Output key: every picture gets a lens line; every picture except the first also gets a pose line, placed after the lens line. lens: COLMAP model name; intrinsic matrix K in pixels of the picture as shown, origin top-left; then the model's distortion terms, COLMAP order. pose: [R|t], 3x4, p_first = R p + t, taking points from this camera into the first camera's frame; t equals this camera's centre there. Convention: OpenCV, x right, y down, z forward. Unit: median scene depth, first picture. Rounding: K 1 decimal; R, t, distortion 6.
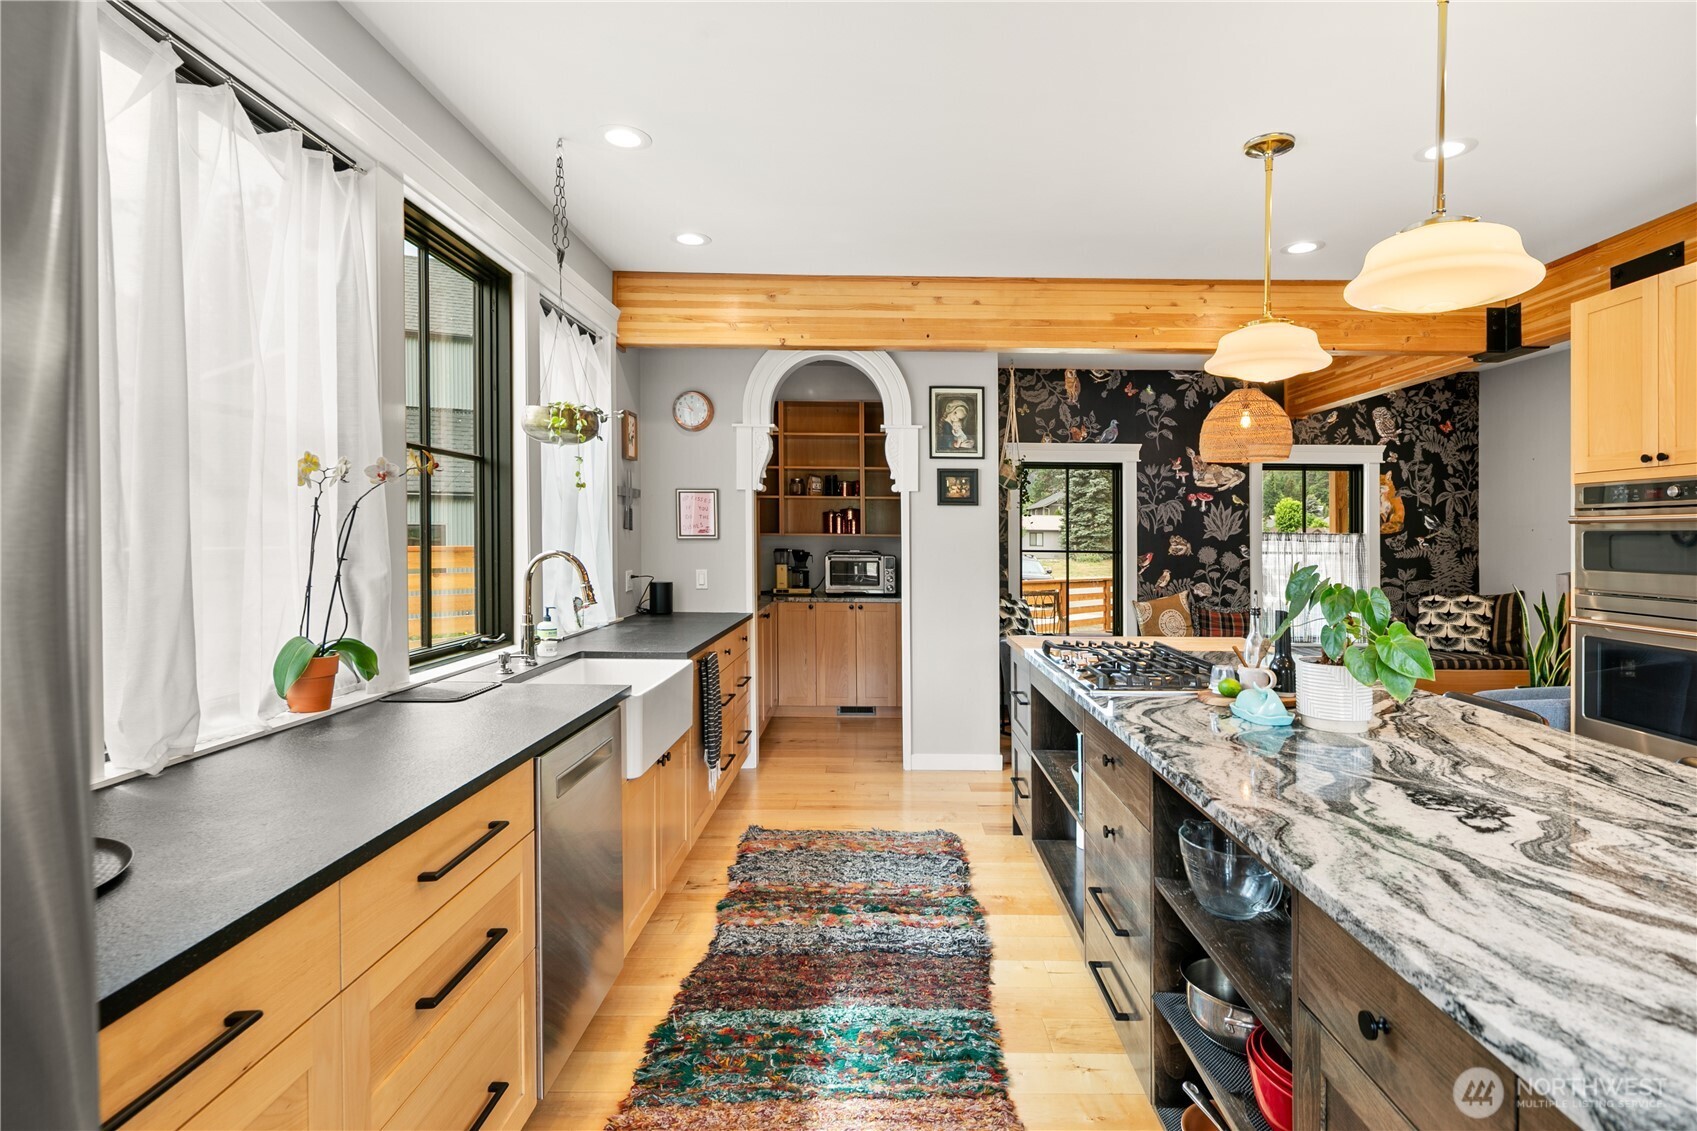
lens RADIAL K [[826.6, 0, 858.5], [0, 826.6, 520.2], [0, 0, 1]] dist [0.005485, -0.003791]
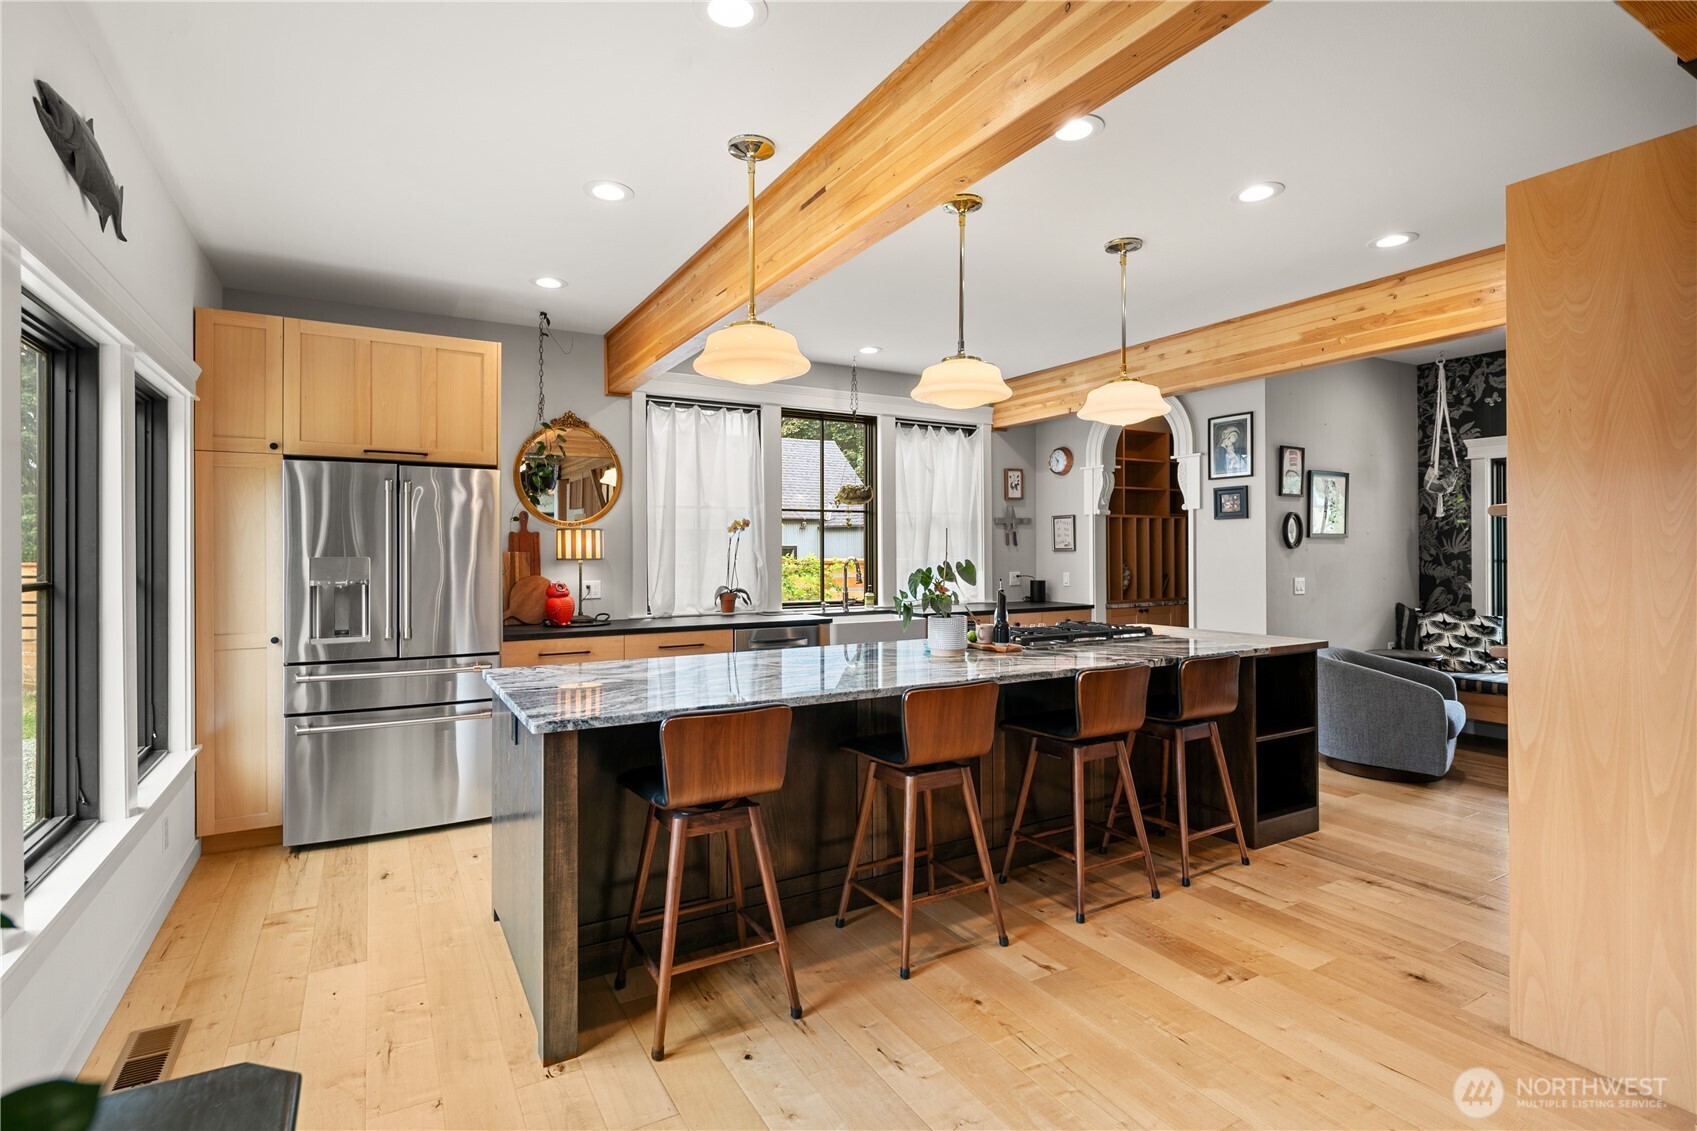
lens RADIAL K [[826.6, 0, 847.3], [0, 826.6, 537.3], [0, 0, 1]] dist [0.005485, -0.003791]
pose [[0.498330, -0.026734, -0.866575, 0.688797], [0.023404, 0.999575, -0.017378, 0.012531], [0.866672, -0.011621, 0.498744, -0.027575]]
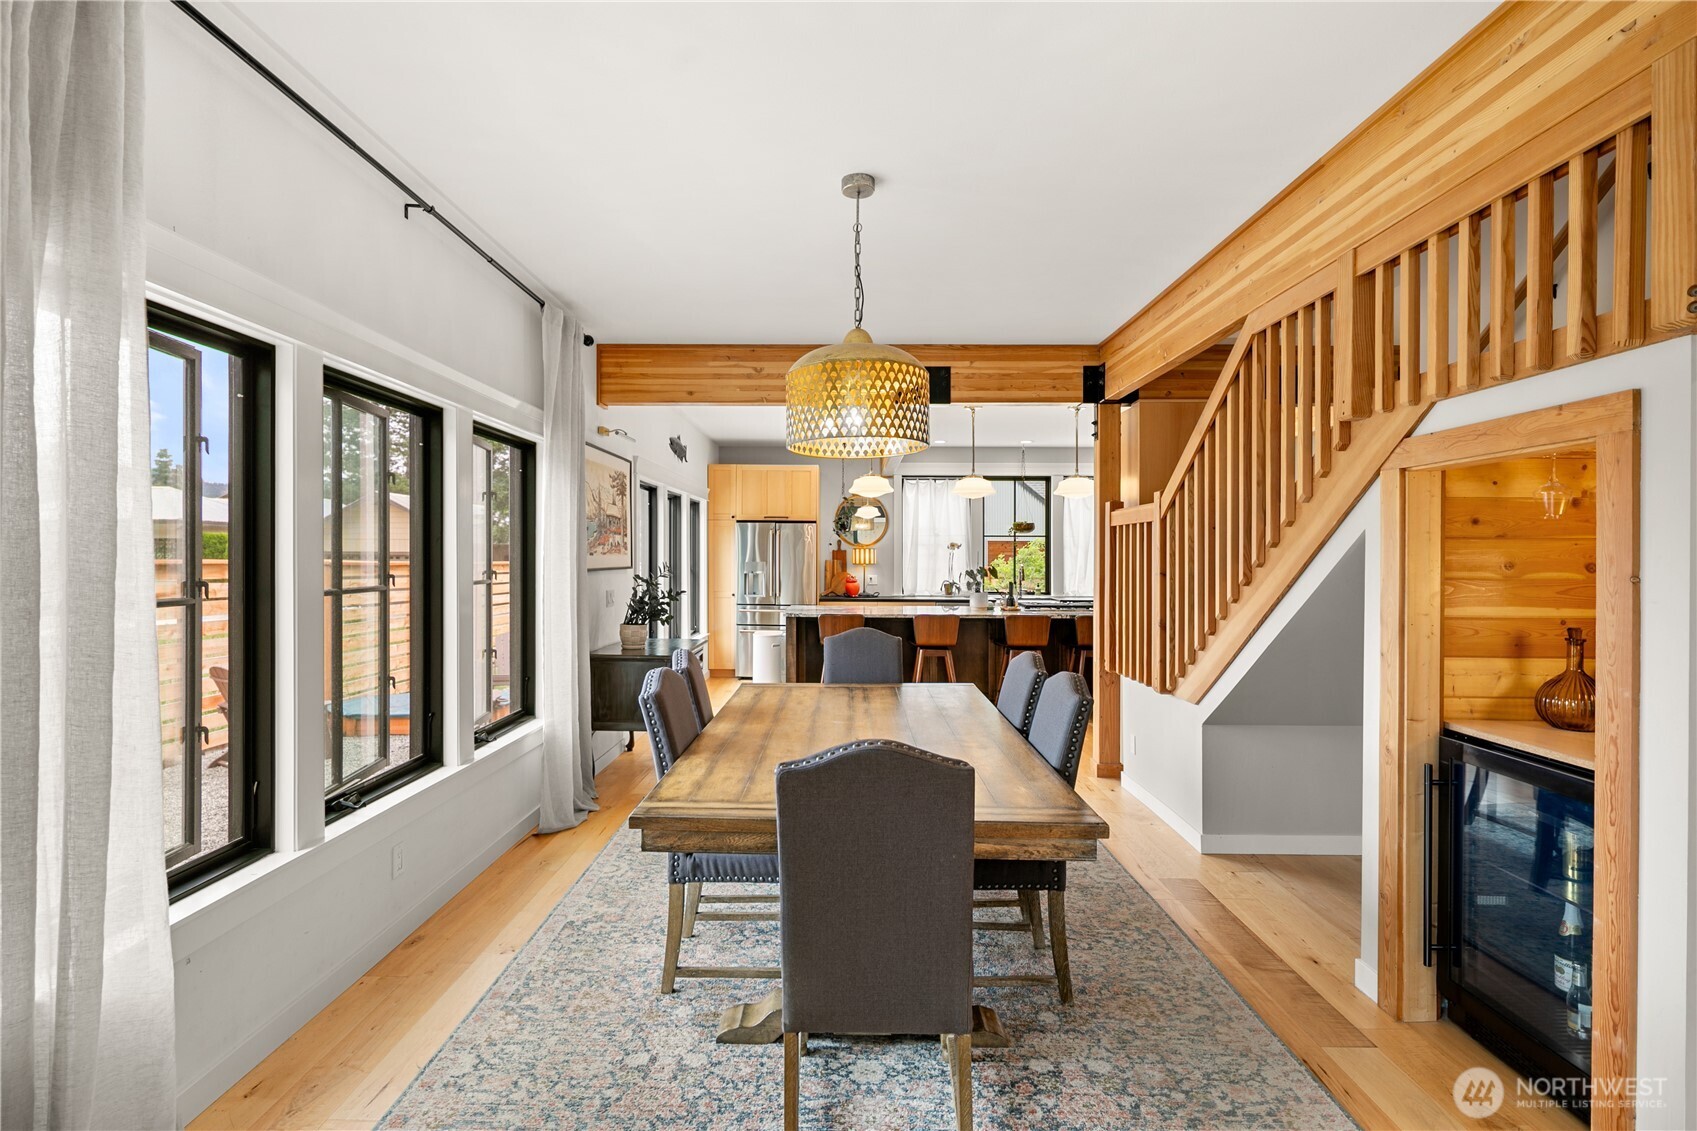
lens RADIAL K [[826.6, 0, 841.9], [0, 826.6, 555.9], [0, 0, 1]] dist [0.005485, -0.003791]
pose [[-0.016142, -0.012891, -0.999787, 1.481519], [0.012029, 0.999842, -0.013086, 0.018590], [0.999797, -0.012238, -0.015985, 0.138449]]
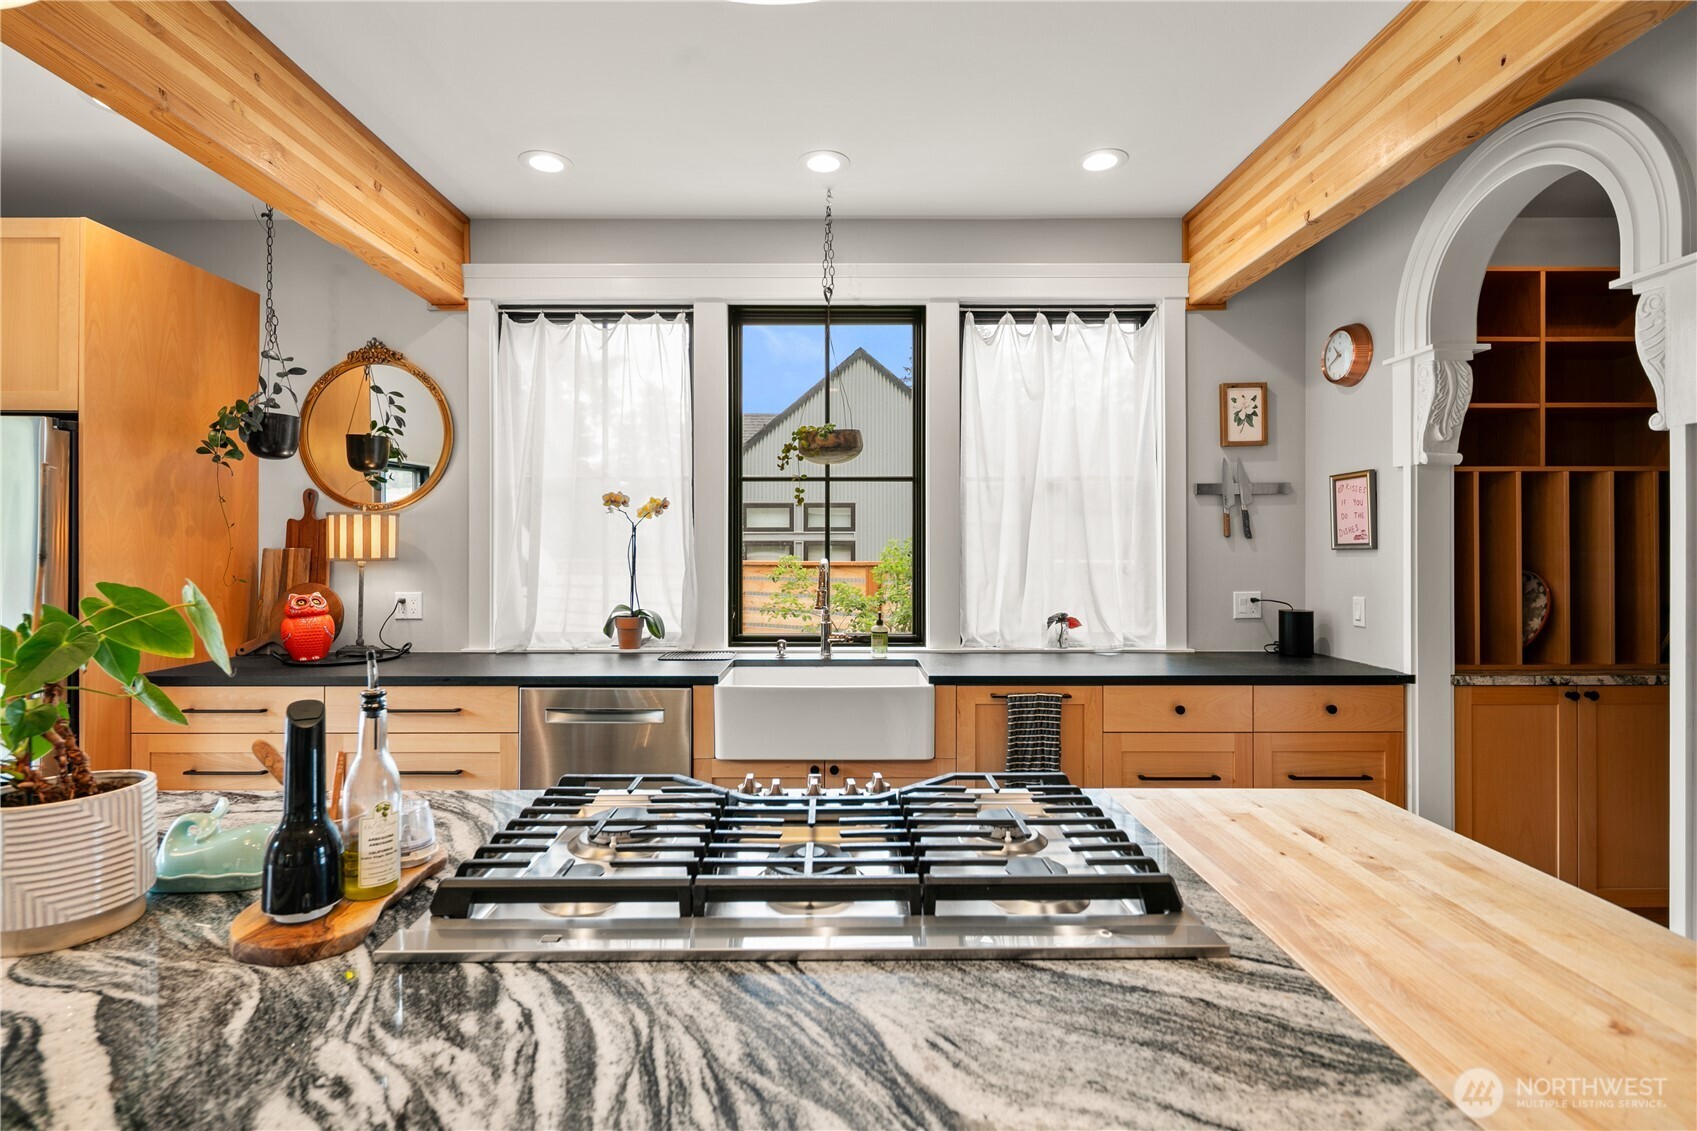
lens RADIAL K [[826.6, 0, 837.5], [0, 826.6, 543.1], [0, 0, 1]] dist [0.005485, -0.003791]
pose [[-0.006705, -0.016302, -0.999845, 0.374449], [0.017370, 0.999714, -0.016416, 0.017397], [0.999827, -0.017477, -0.006420, 0.479557]]
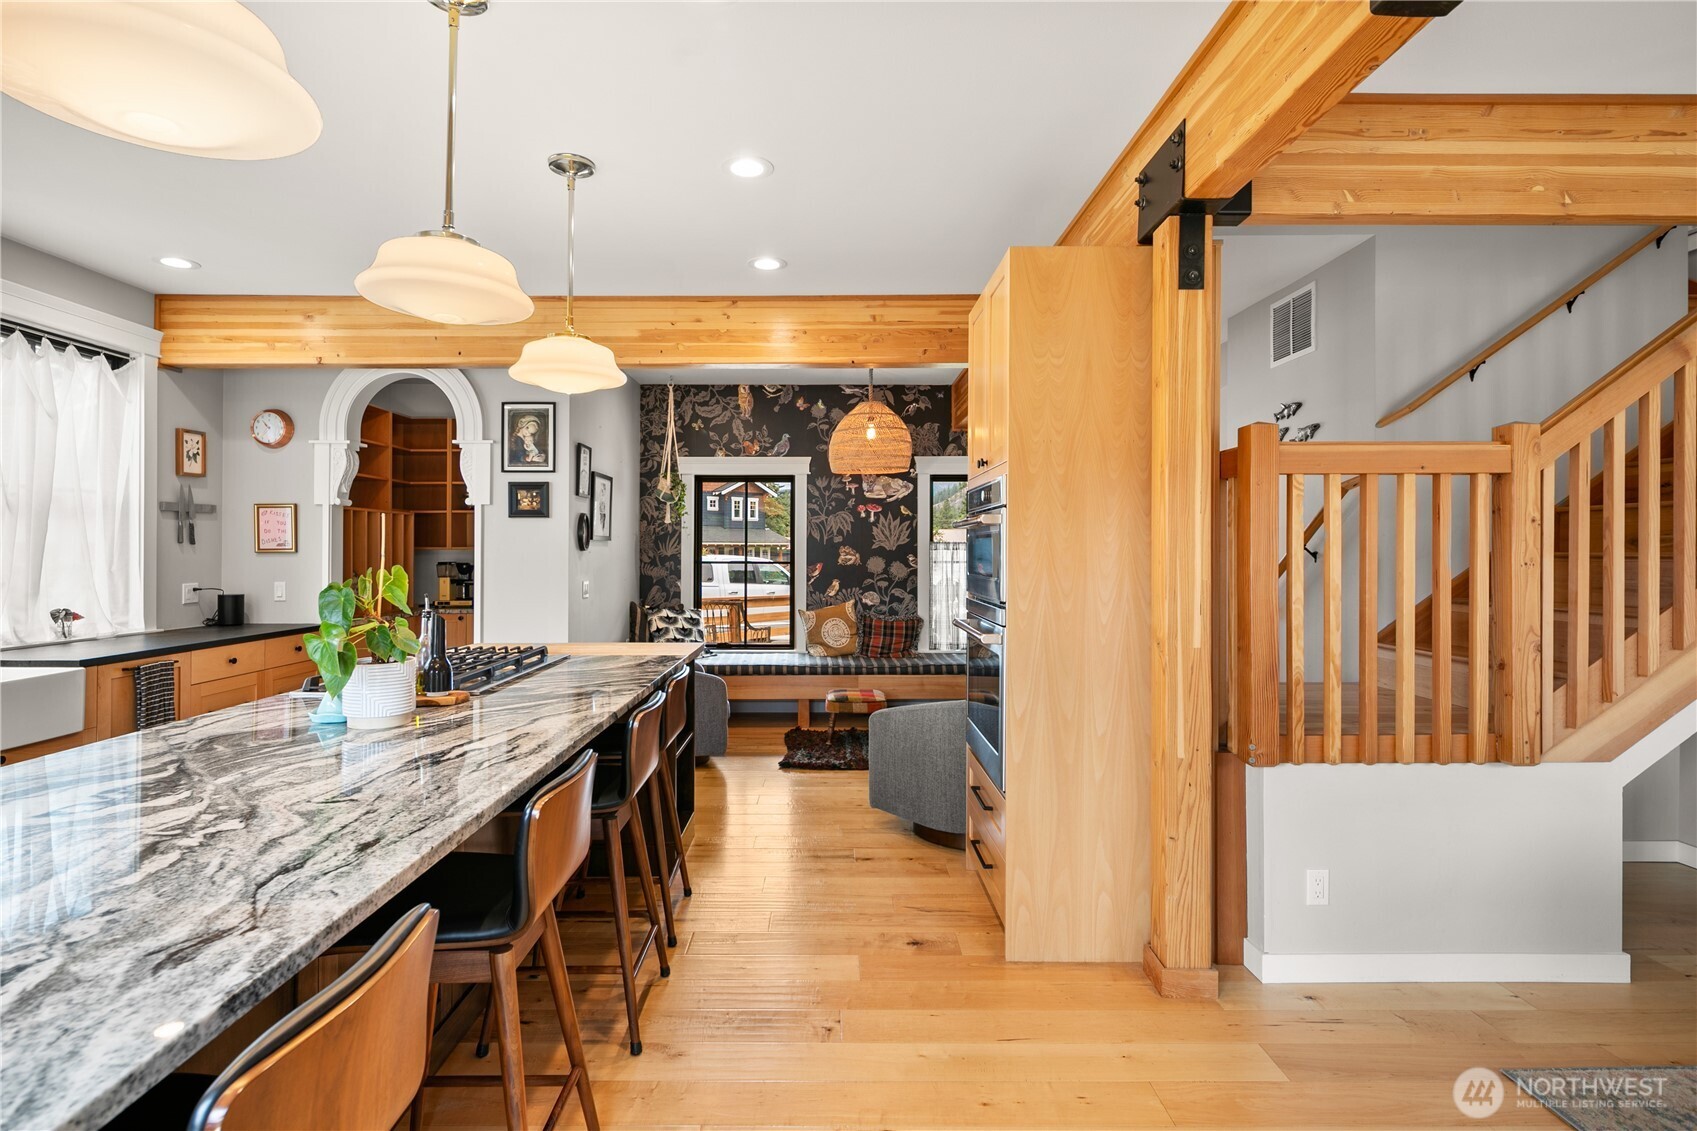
lens RADIAL K [[826.6, 0, 823.7], [0, 826.6, 545.5], [0, 0, 1]] dist [0.005485, -0.003791]
pose [[0.999932, -0.010082, -0.005787, 0.401217], [0.010130, 0.999913, 0.008430, 0.010037], [0.005701, -0.008488, 0.999948, -0.027020]]
